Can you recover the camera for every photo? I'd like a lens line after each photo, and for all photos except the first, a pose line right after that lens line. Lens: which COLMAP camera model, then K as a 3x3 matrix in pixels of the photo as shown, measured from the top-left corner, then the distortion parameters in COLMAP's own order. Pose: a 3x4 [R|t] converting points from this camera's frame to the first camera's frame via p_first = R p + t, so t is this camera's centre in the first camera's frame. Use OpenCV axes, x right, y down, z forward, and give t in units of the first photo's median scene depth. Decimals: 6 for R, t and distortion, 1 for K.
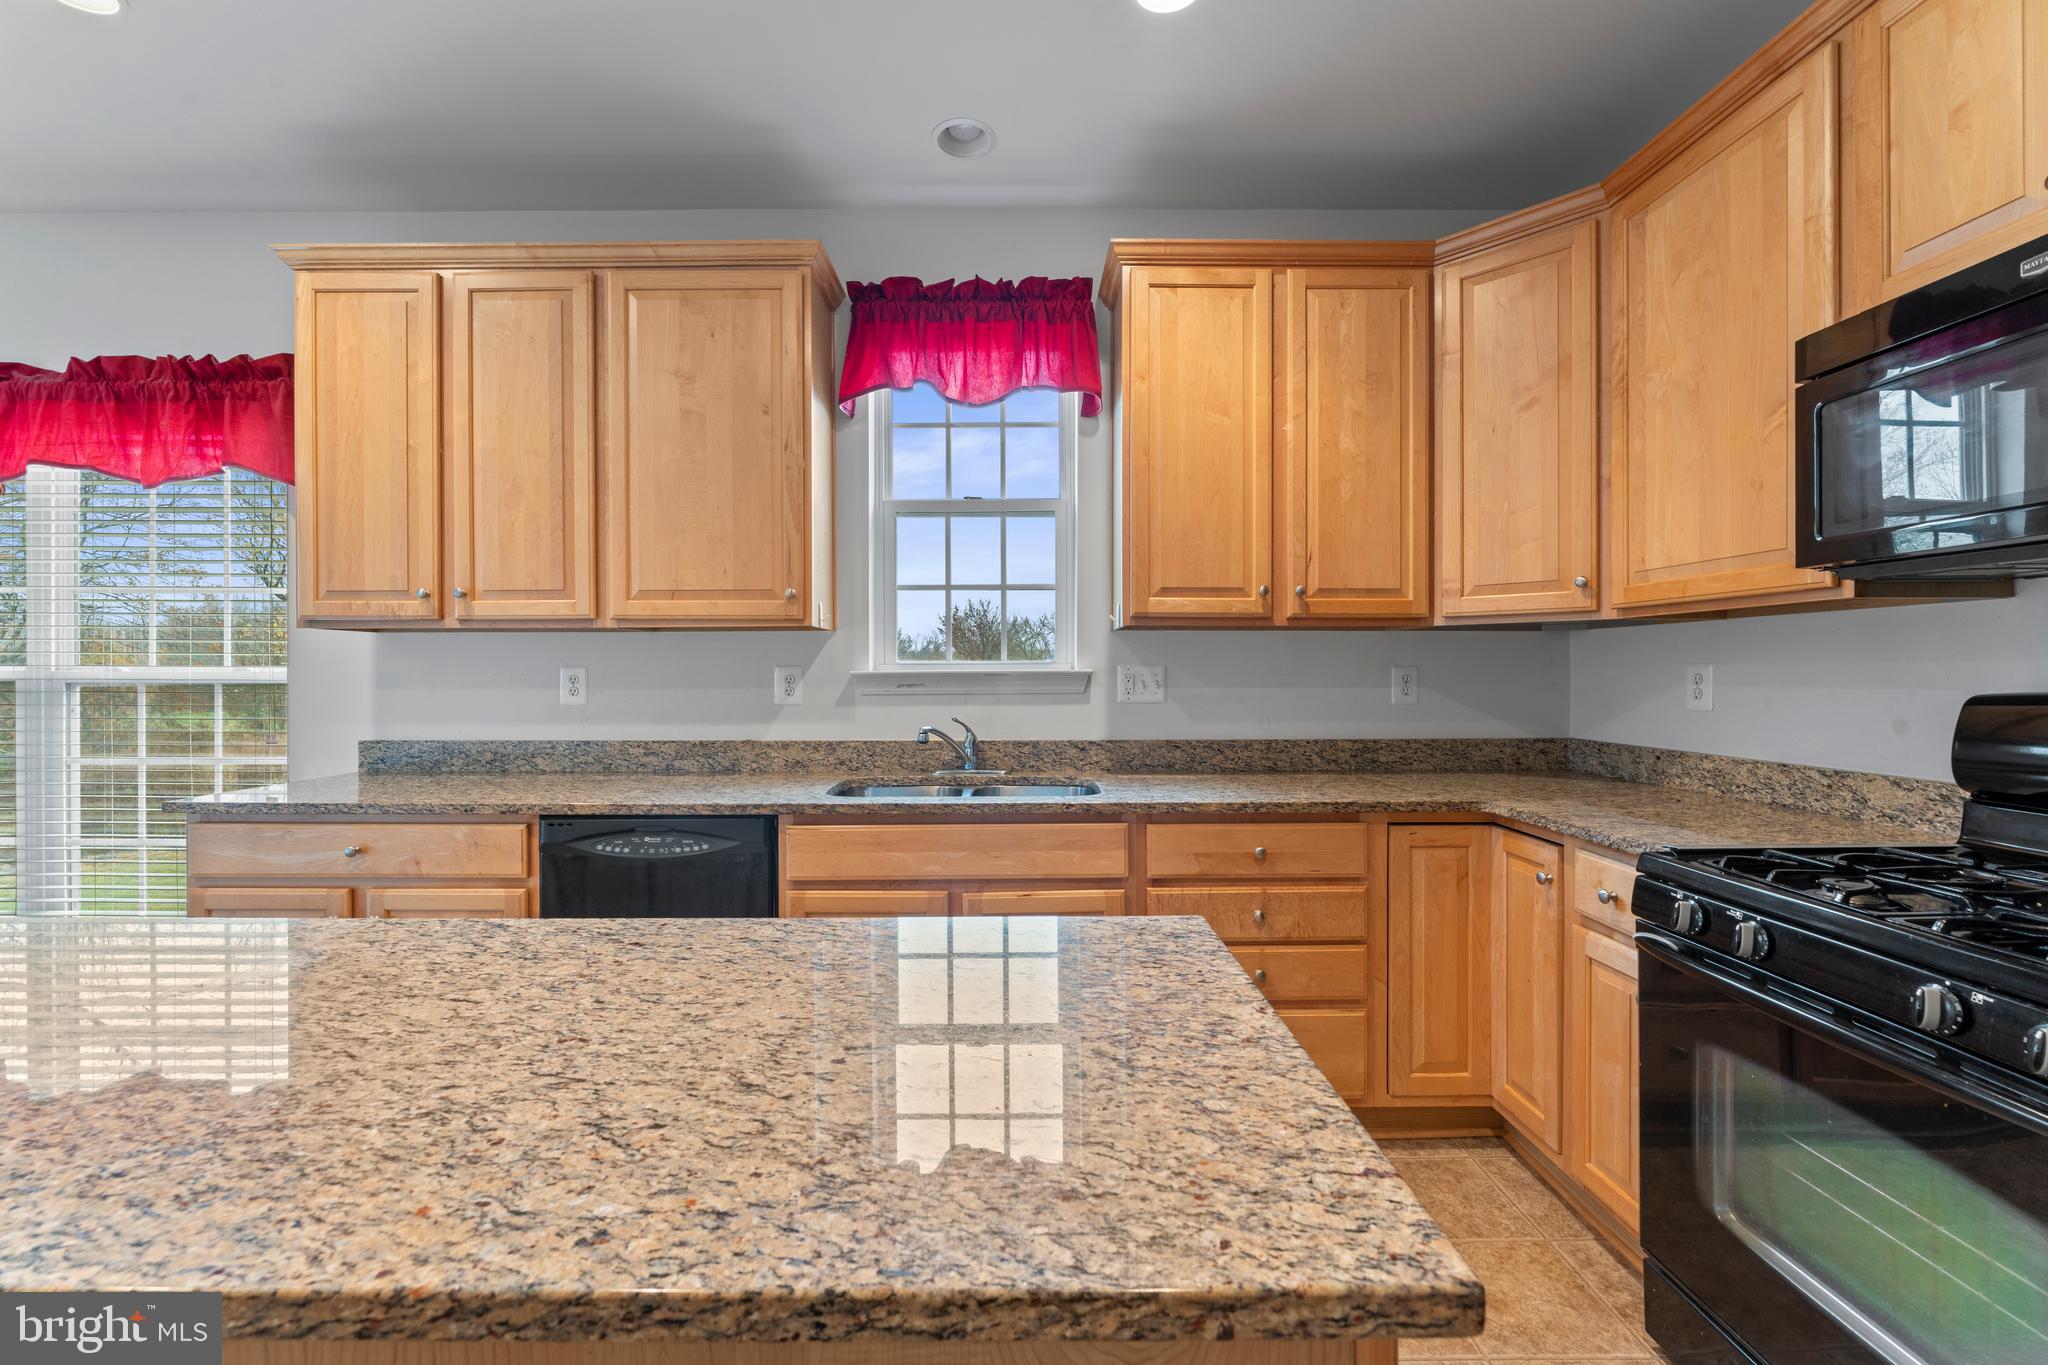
lens RADIAL K [[818.4, 0, 1022.2], [0, 818.4, 674.0], [0, 0, 1]] dist [-0.007772, 0.000121]
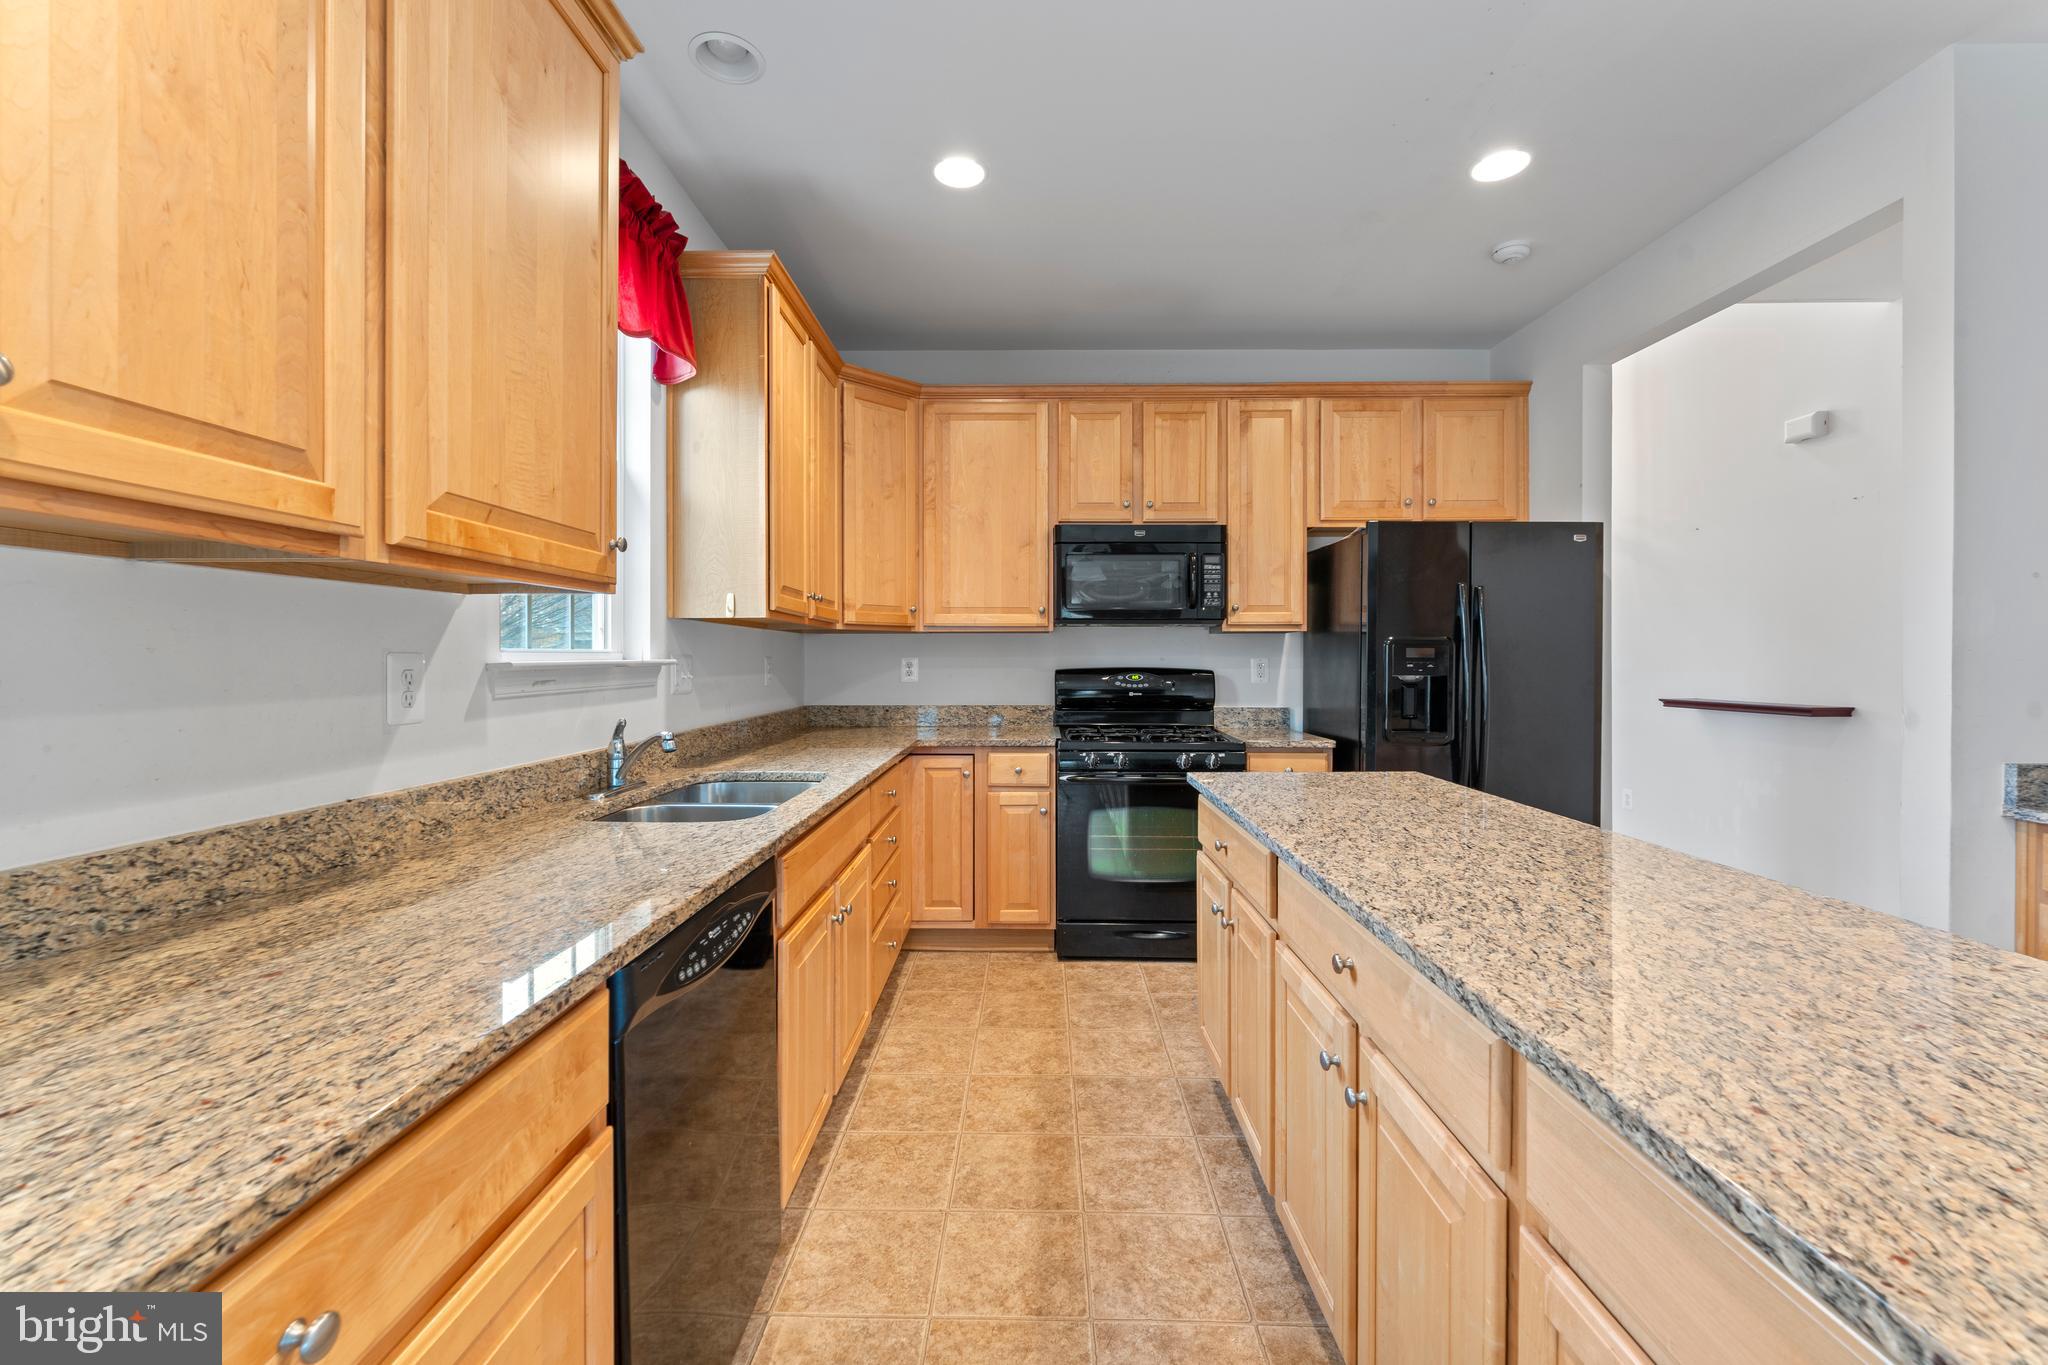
lens RADIAL K [[825.1, 0, 1022.9], [0, 825.1, 653.9], [0, 0, 1]] dist [-0.009155, -0.000068]
pose [[0.017000, 0.007994, 0.999824, -0.945406], [0.004319, 0.999958, -0.008068, -0.002845], [-0.999846, 0.004455, 0.016965, 0.660852]]
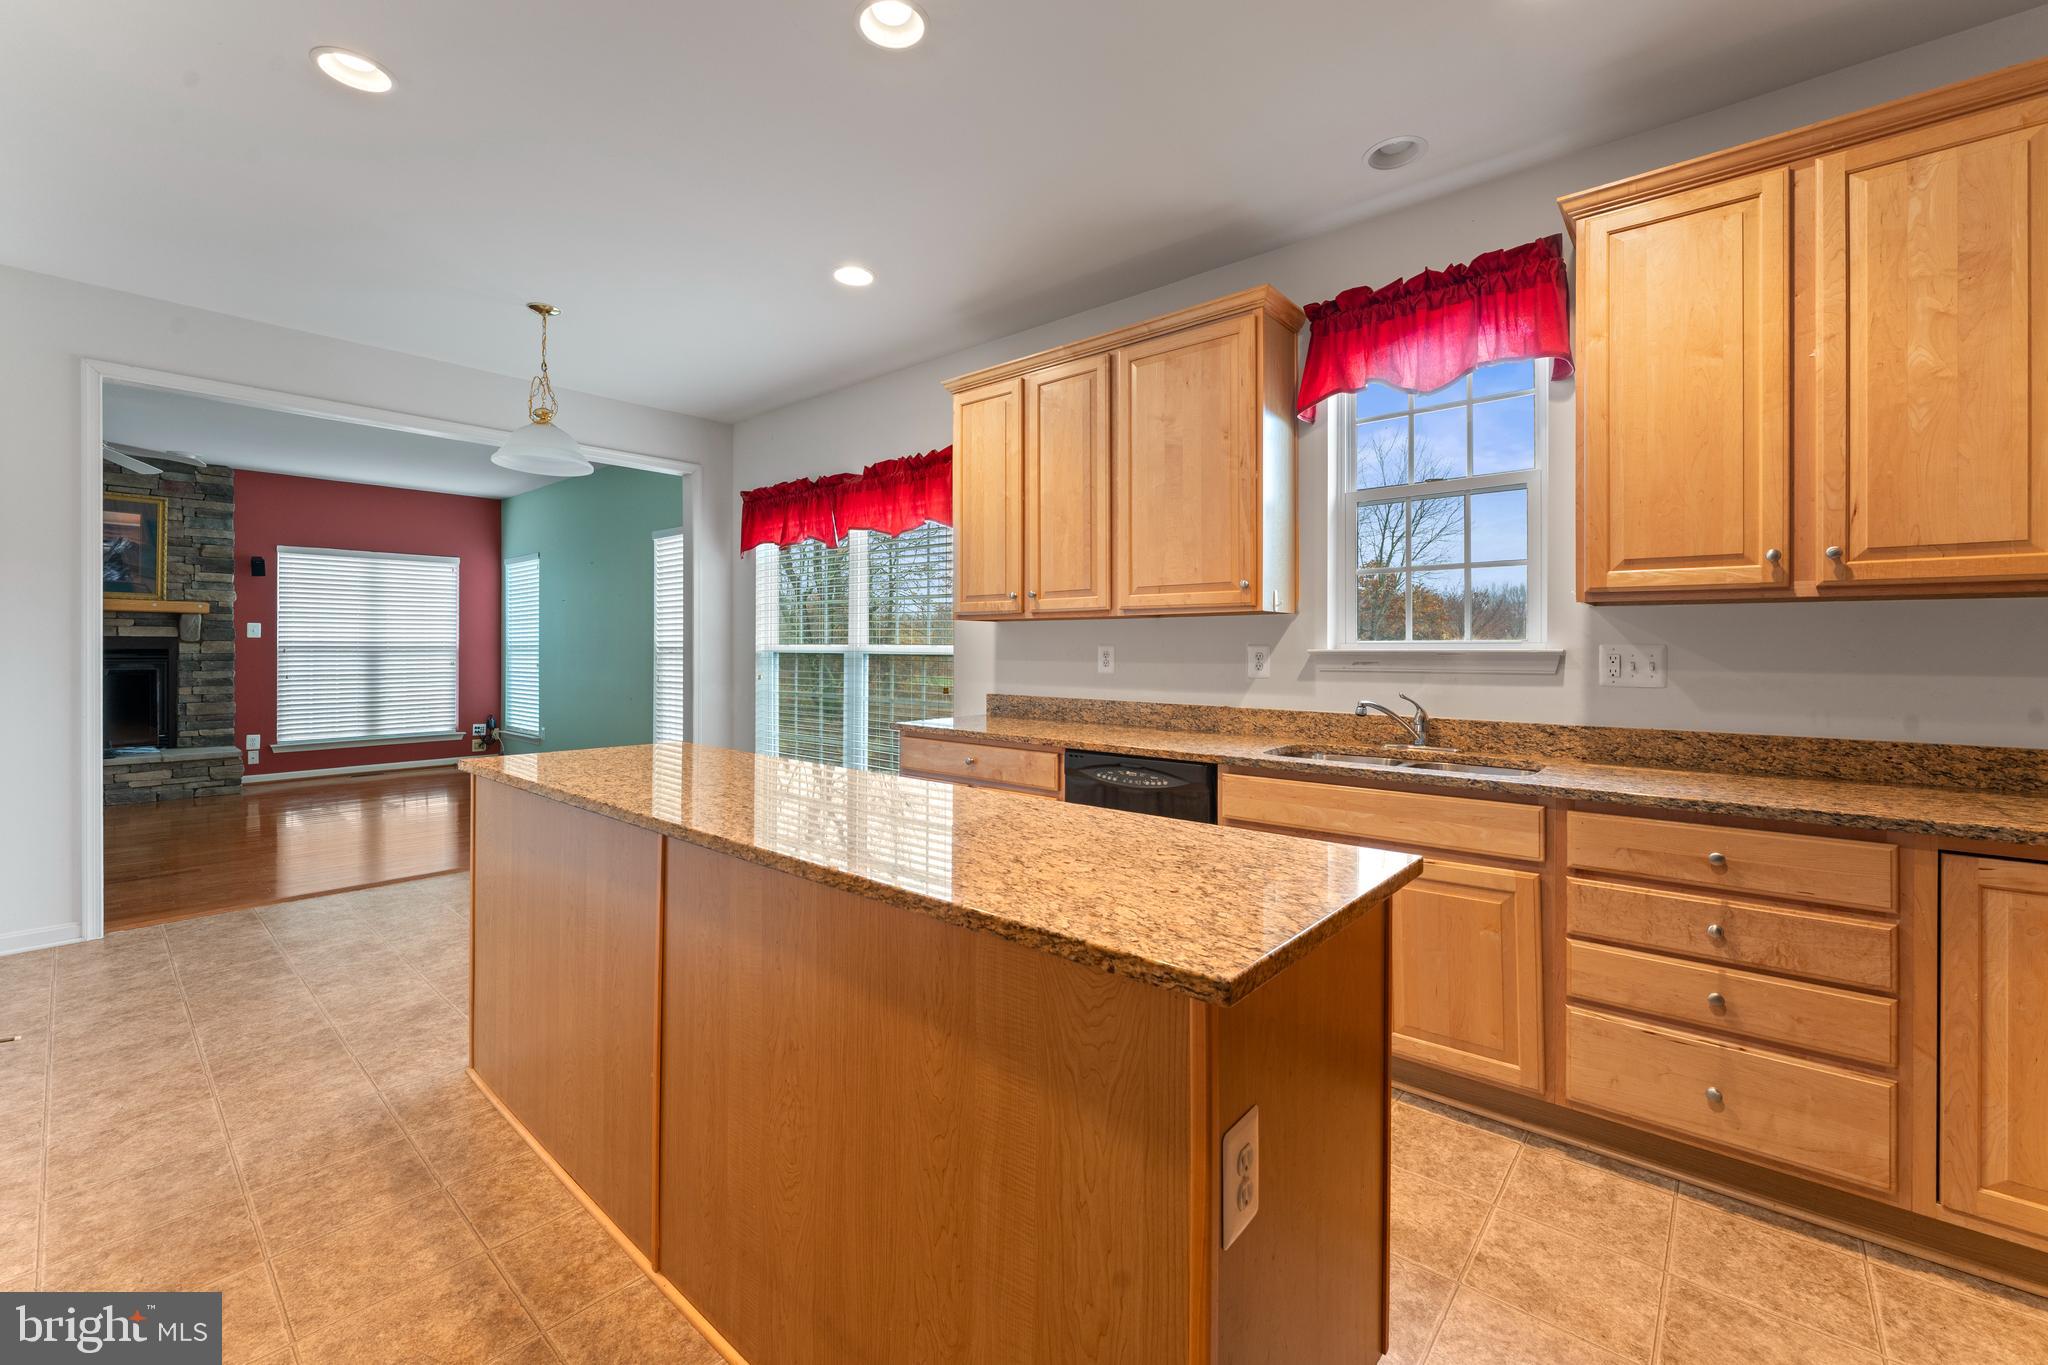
lens RADIAL K [[825.1, 0, 1022.9], [0, 825.1, 653.9], [0, 0, 1]] dist [-0.009155, -0.000068]
pose [[0.759475, 0.009268, -0.650470, 0.256799], [-0.008642, 0.999954, 0.004158, 0.001383], [0.650479, 0.002463, 0.759520, -0.130702]]
